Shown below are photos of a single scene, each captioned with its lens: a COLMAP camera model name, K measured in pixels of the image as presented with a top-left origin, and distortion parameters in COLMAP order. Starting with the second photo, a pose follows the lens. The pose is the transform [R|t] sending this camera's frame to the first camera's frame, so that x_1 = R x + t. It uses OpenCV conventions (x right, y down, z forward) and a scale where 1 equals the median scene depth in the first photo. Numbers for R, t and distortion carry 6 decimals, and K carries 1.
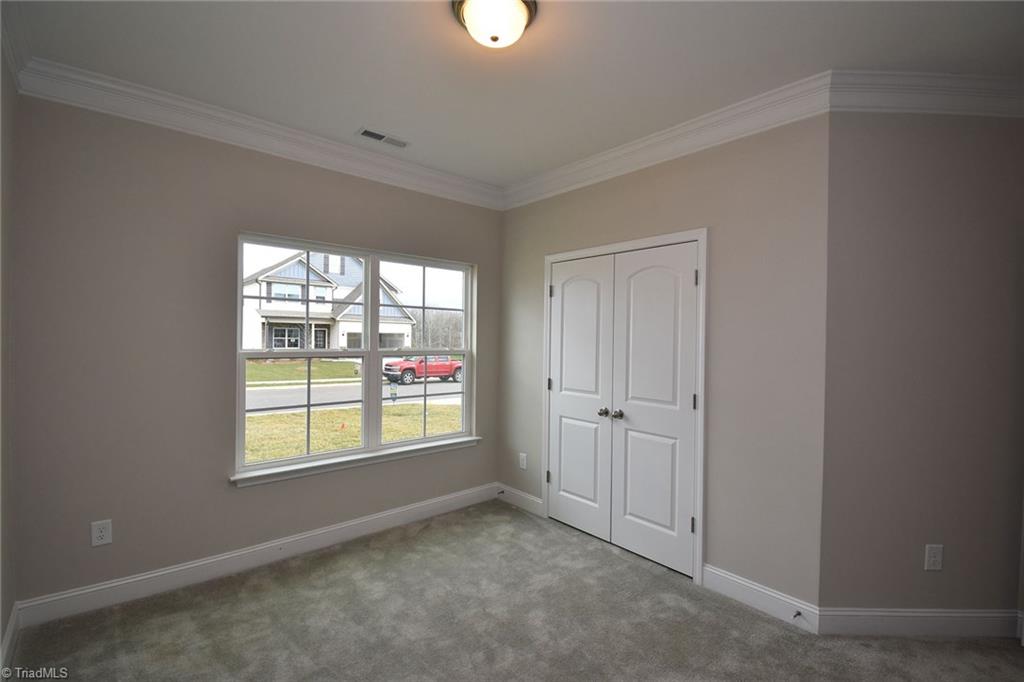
lens RADIAL K [[457.5, 0, 512.9], [0, 457.5, 339.4], [0, 0, 1]] dist [-0.000234, -0.008149]
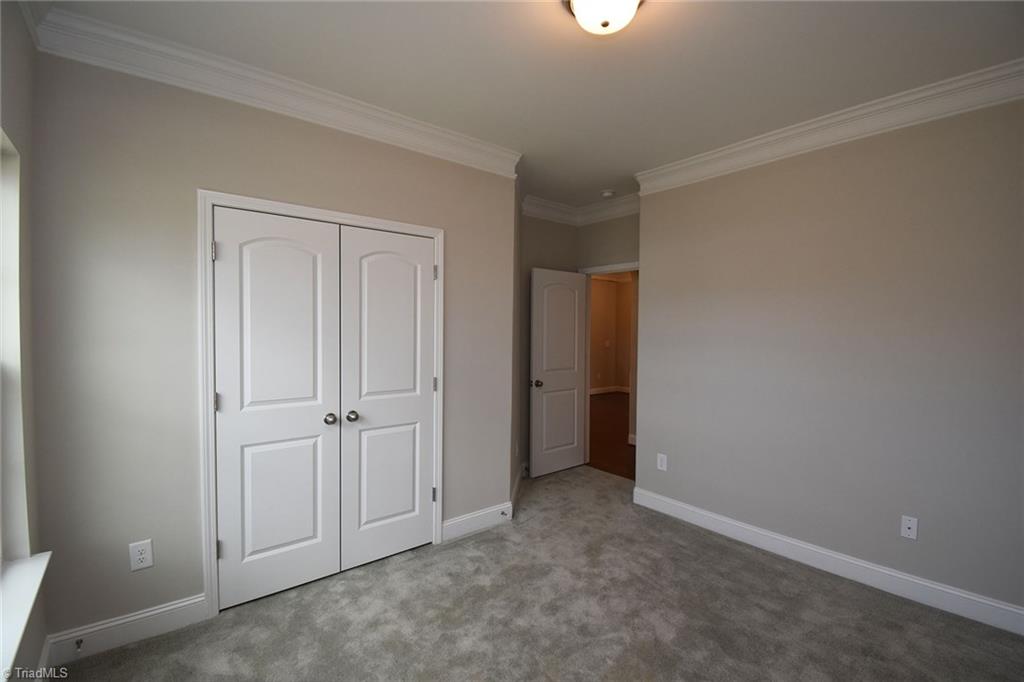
lens RADIAL K [[457.5, 0, 503.7], [0, 457.5, 339.9], [0, 0, 1]] dist [-0.000234, -0.008149]
pose [[0.033443, -0.037481, 0.998738, -0.535944], [-0.005391, 0.999275, 0.037682, -0.011559], [-0.999426, -0.006644, 0.033217, 0.606687]]
